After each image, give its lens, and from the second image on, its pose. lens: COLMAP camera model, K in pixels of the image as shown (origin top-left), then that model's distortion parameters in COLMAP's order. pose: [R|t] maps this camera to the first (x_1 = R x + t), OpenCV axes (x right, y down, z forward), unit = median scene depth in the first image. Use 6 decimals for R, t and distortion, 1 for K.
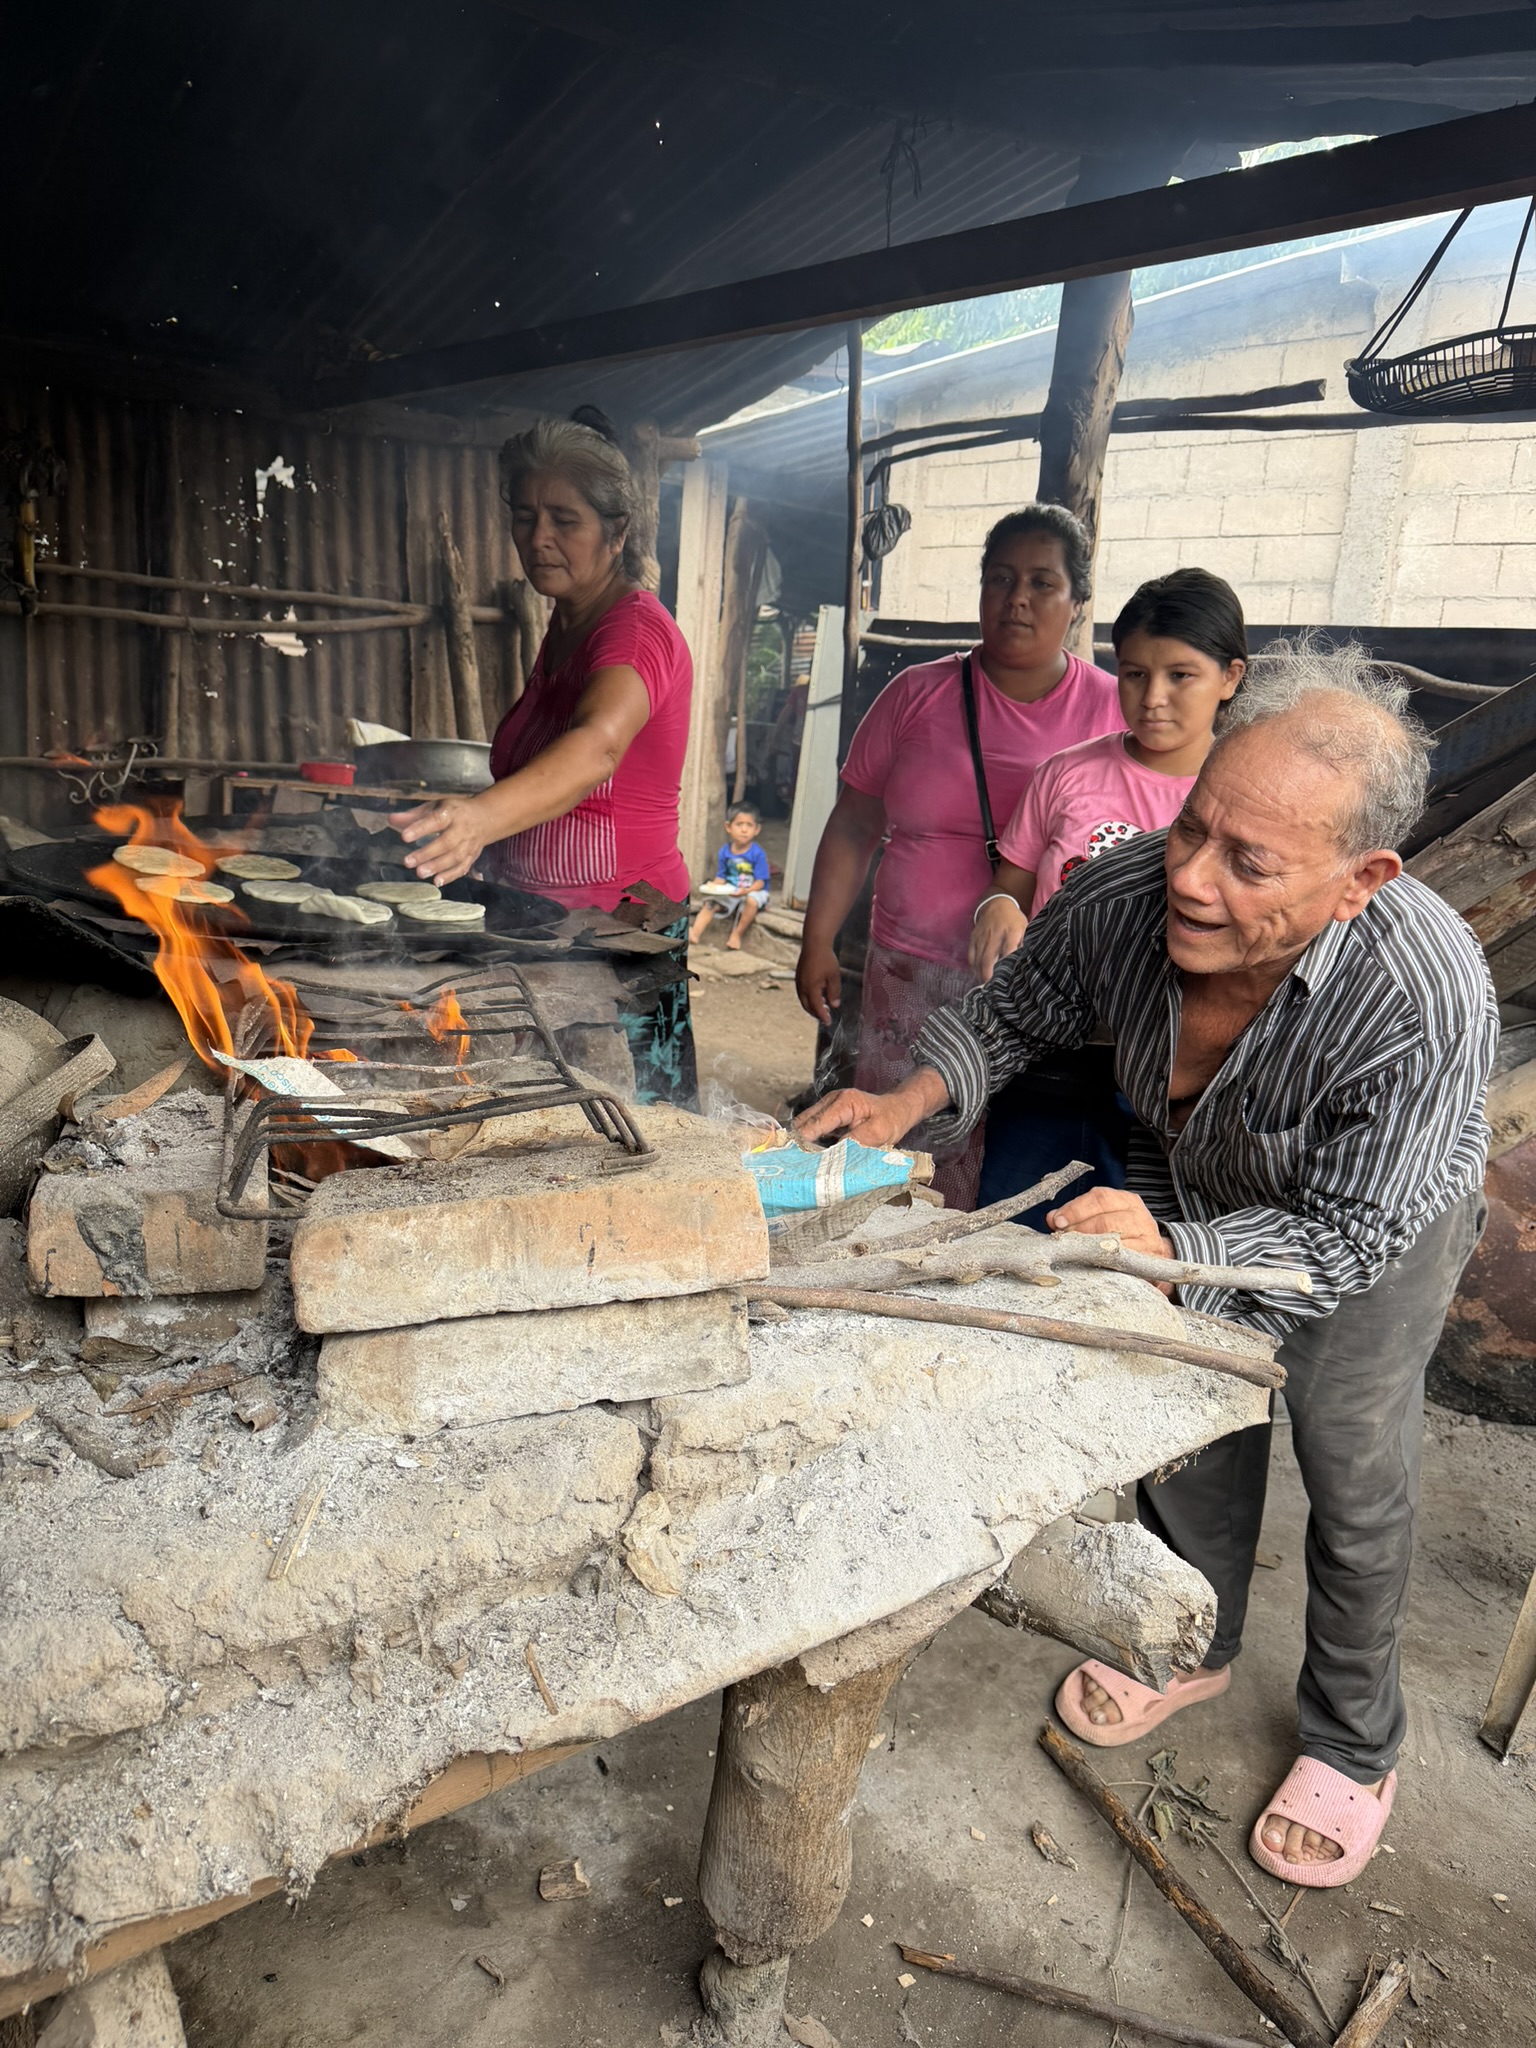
lens RADIAL K [[1454.0, 0, 773.6], [0, 1454.0, 1039.0], [0, 0, 1]] dist [0.042609, -0.071501]
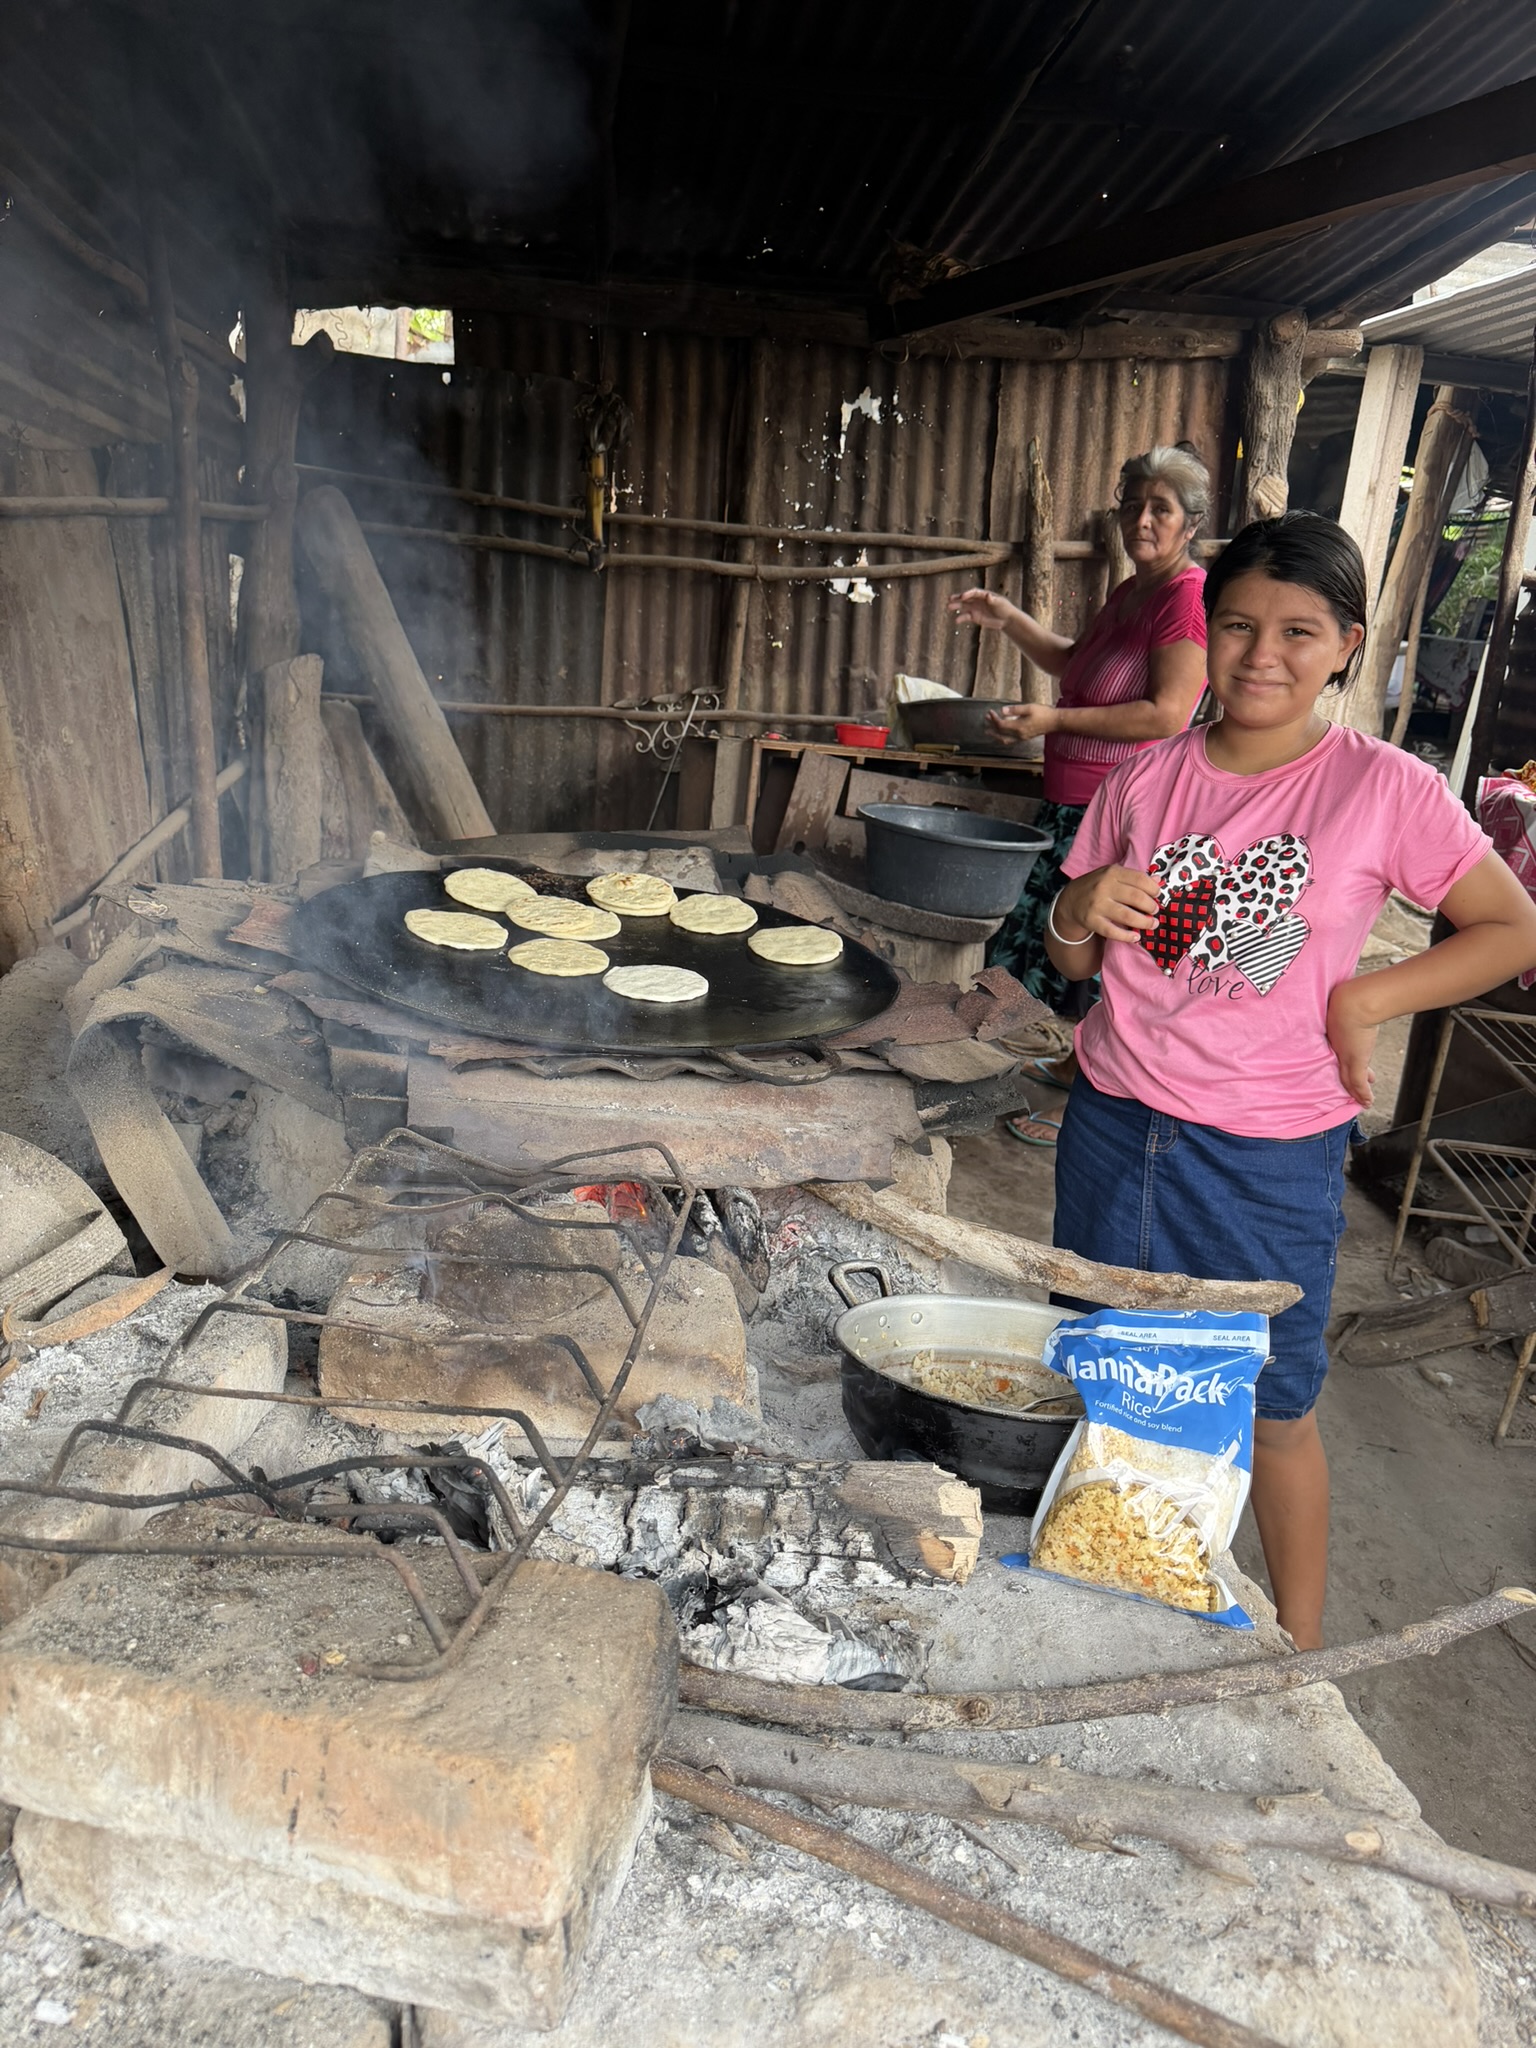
lens RADIAL K [[1454.0, 0, 766.2], [0, 1454.0, 1062.6], [0, 0, 1]] dist [0.042609, -0.071501]
pose [[0.899591, 0.129308, -0.417152, 0.055281], [-0.097383, 0.990506, 0.097029, -0.050718], [0.425738, -0.046663, 0.903643, 0.096281]]
